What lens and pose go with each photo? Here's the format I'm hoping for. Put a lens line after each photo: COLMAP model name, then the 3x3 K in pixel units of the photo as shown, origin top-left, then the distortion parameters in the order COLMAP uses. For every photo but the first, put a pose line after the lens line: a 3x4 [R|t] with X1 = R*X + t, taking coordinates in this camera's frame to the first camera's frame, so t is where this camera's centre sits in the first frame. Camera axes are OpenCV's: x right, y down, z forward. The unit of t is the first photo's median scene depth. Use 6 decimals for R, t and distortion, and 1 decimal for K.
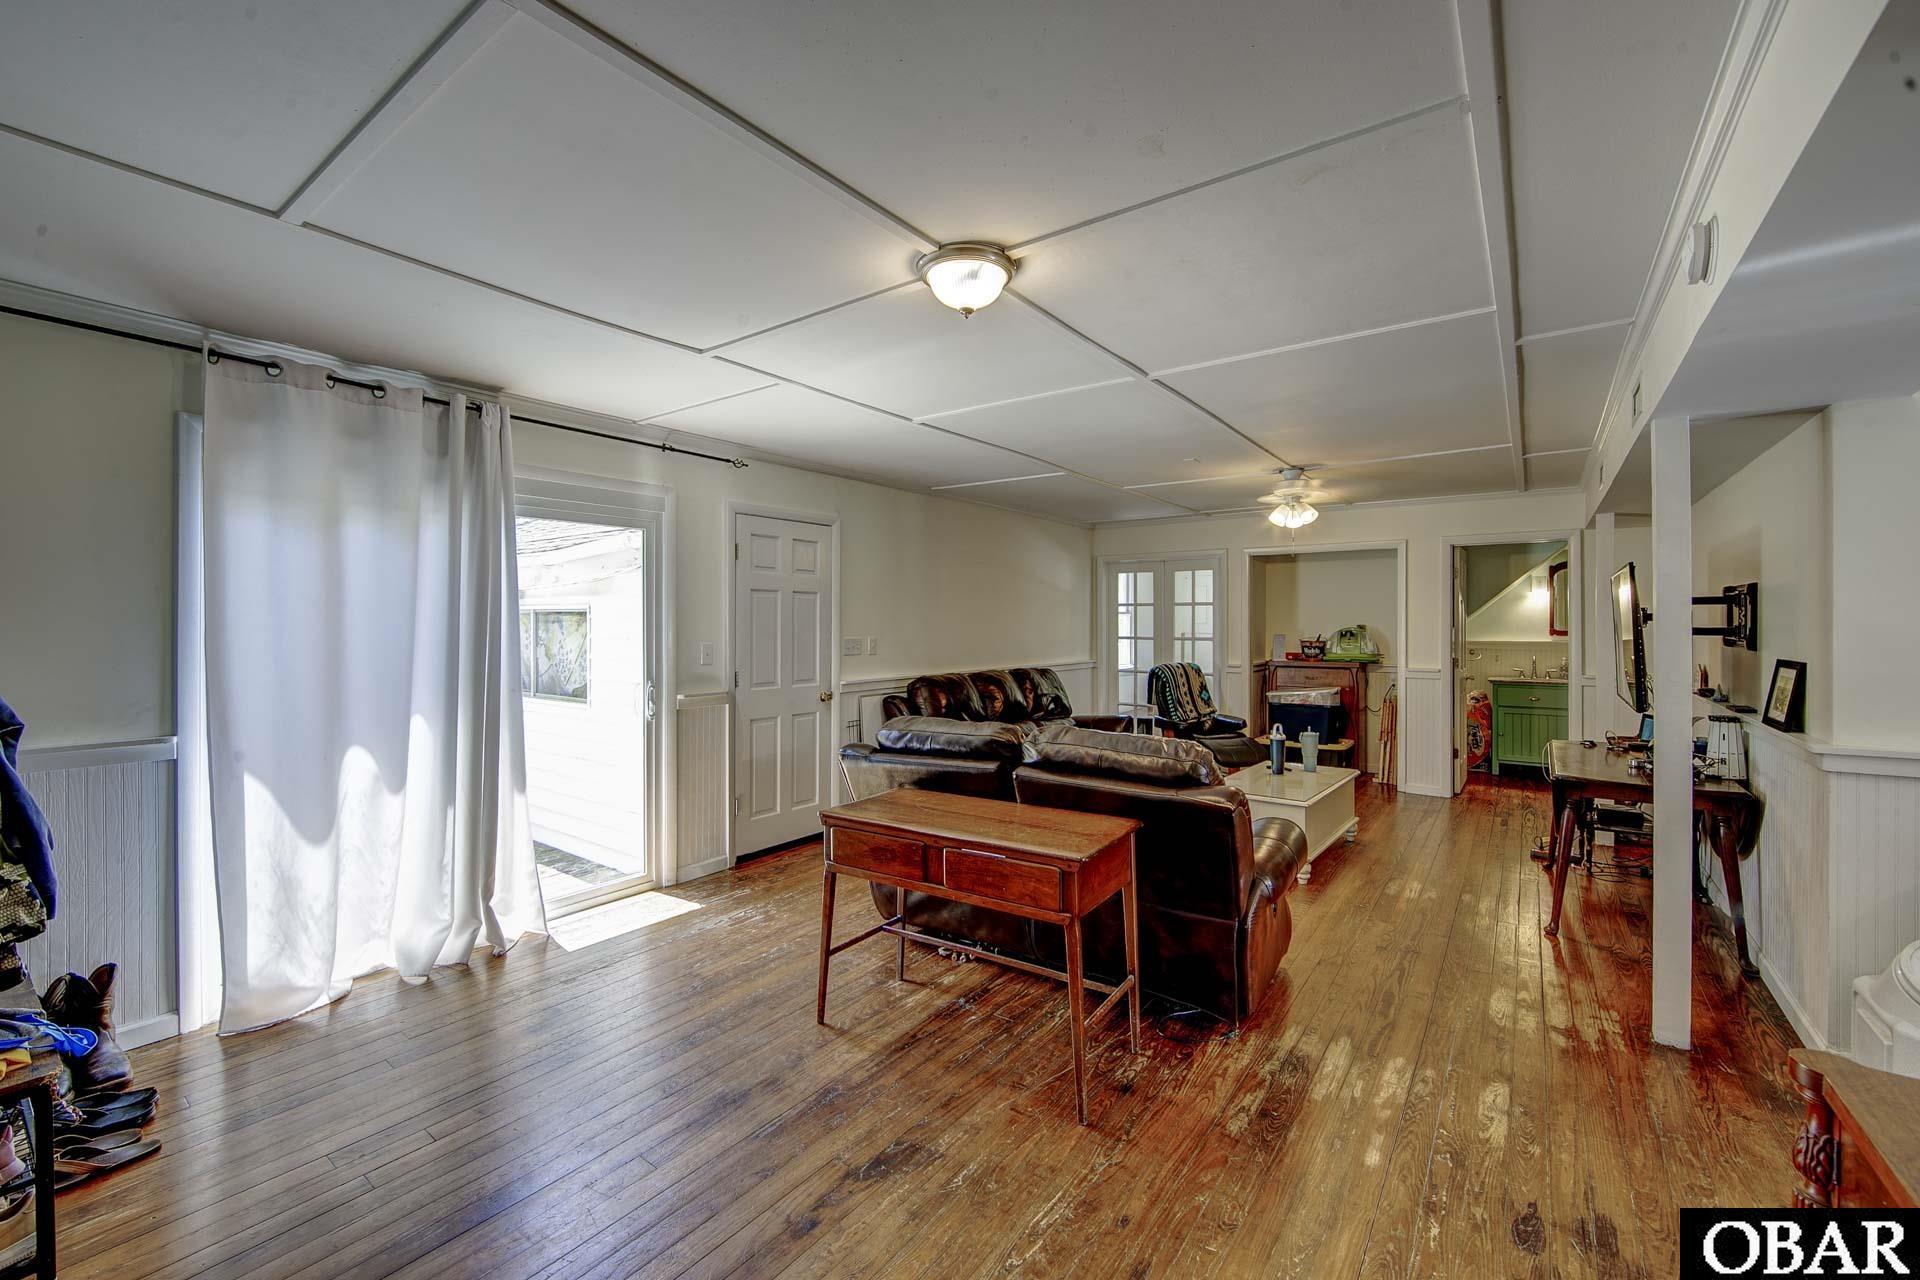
lens RADIAL K [[777.2, 0, 956.8], [0, 777.2, 627.8], [0, 0, 1]] dist [-0.009082, 0.000102]
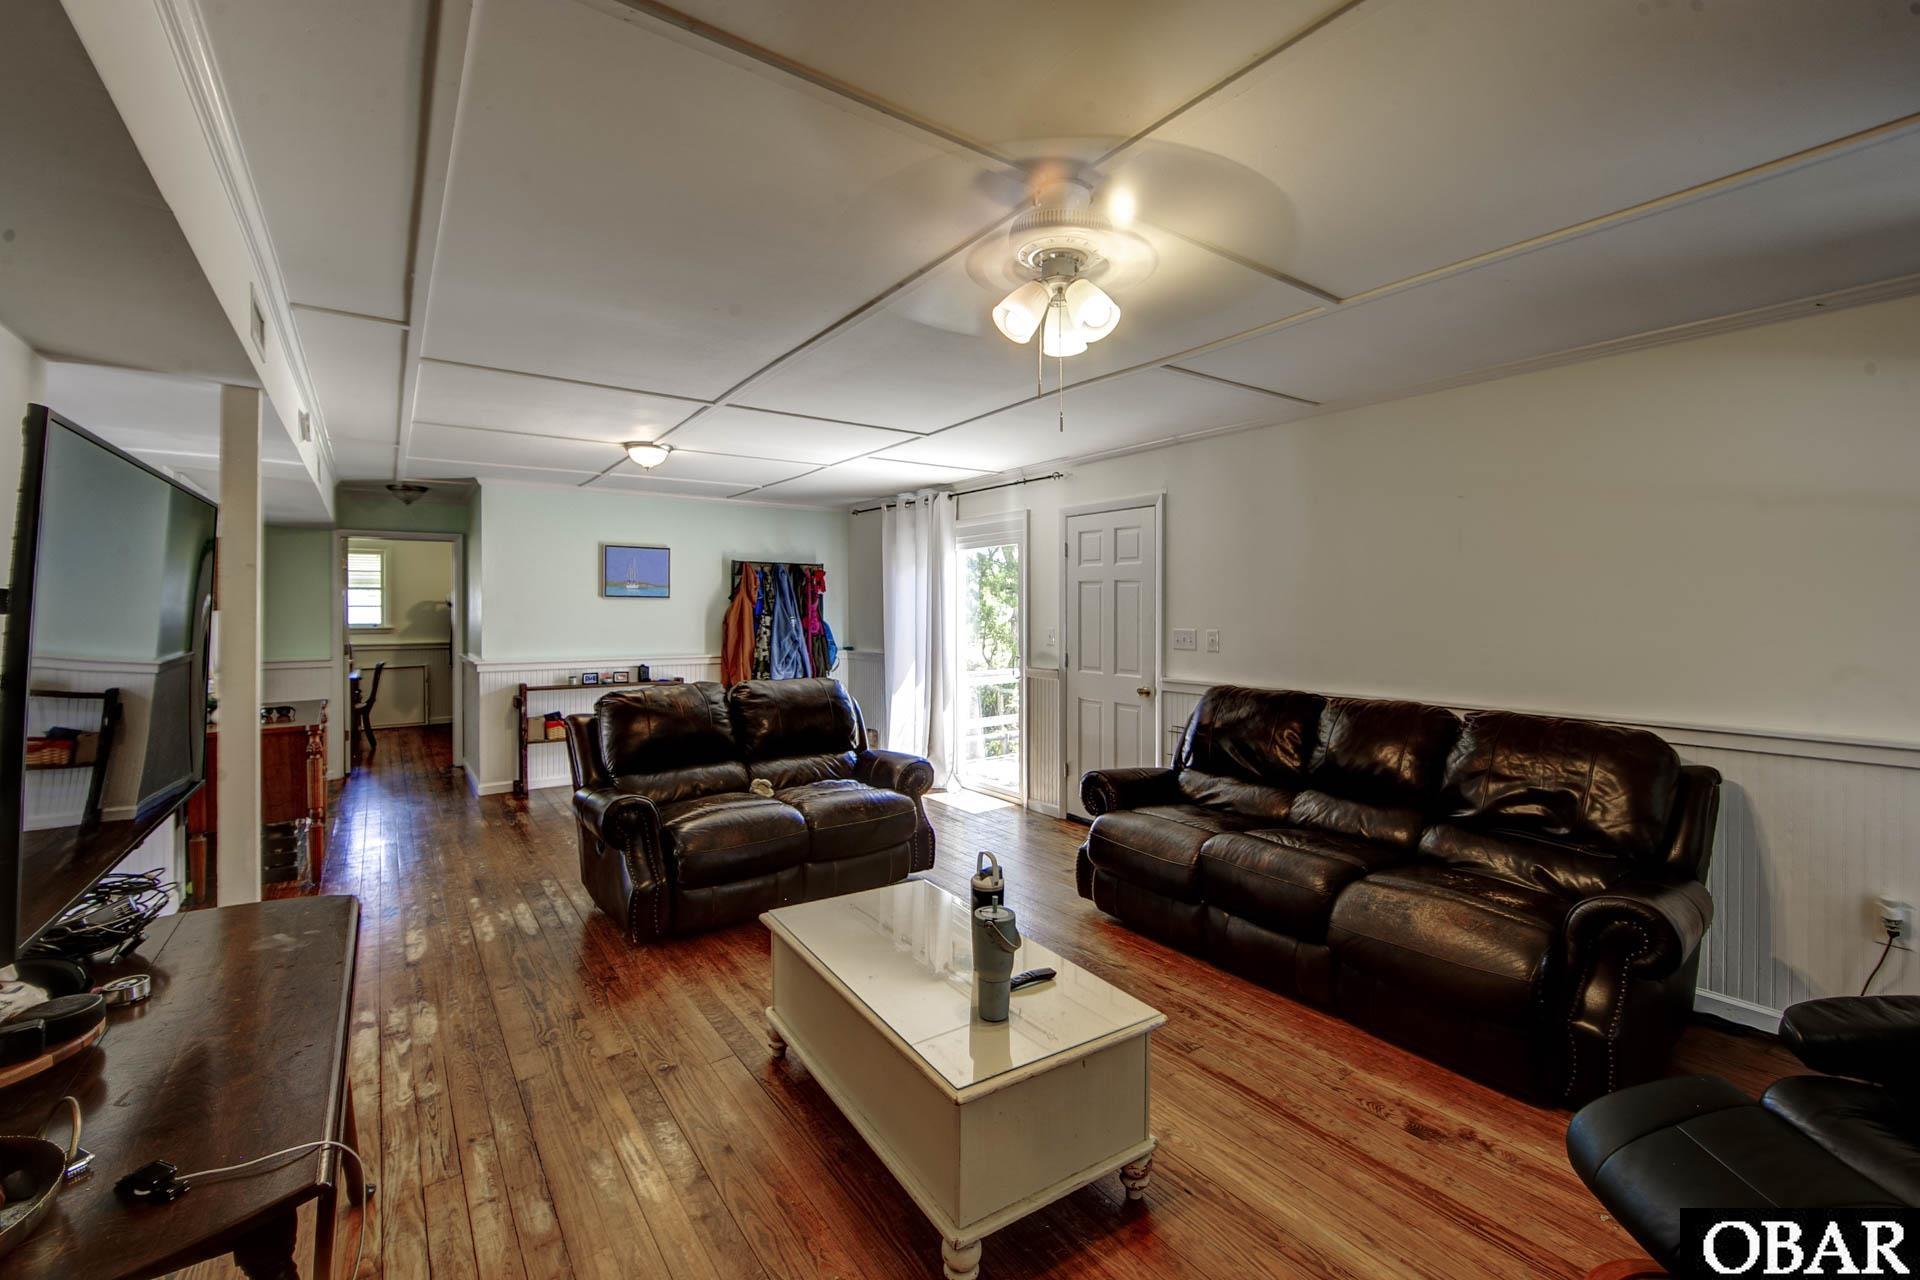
lens RADIAL K [[812.9, 0, 964.4], [0, 812.9, 613.9], [0, 0, 1]] dist [0.001575, 0.000264]
pose [[-0.304580, 0.006318, -0.952466, 0.805373], [-0.001495, 0.999974, 0.007111, -0.009630], [0.952486, 0.003590, -0.304562, 1.072074]]
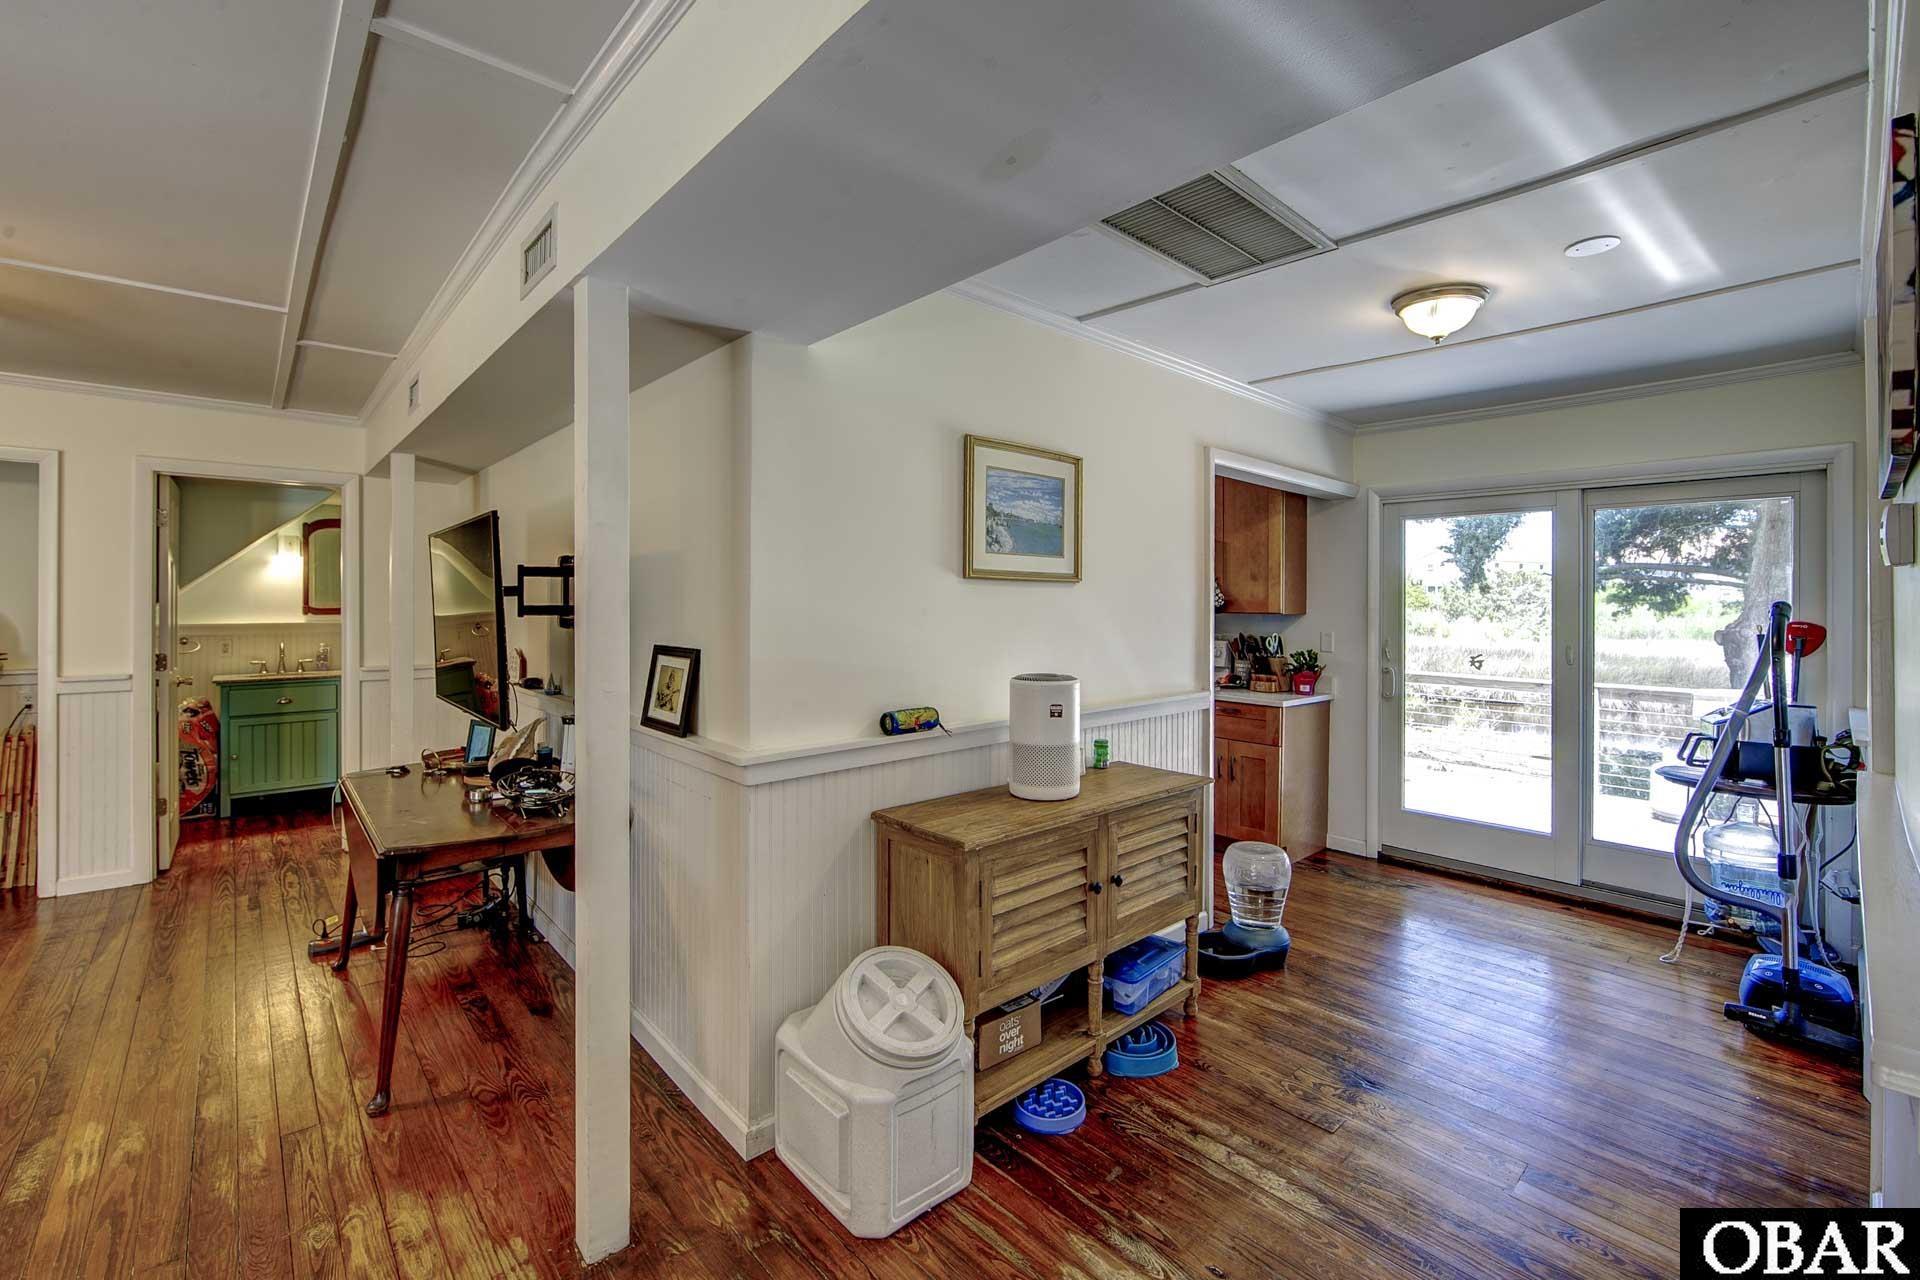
lens RADIAL K [[809.9, 0, 970.6], [0, 809.9, 599.8], [0, 0, 1]] dist [-0.006302, 0.000268]
pose [[0.192198, 0.003368, 0.981350, 0.163478], [0.000237, 0.999994, -0.003478, -0.002434], [-0.981356, 0.000901, 0.192196, 0.289198]]
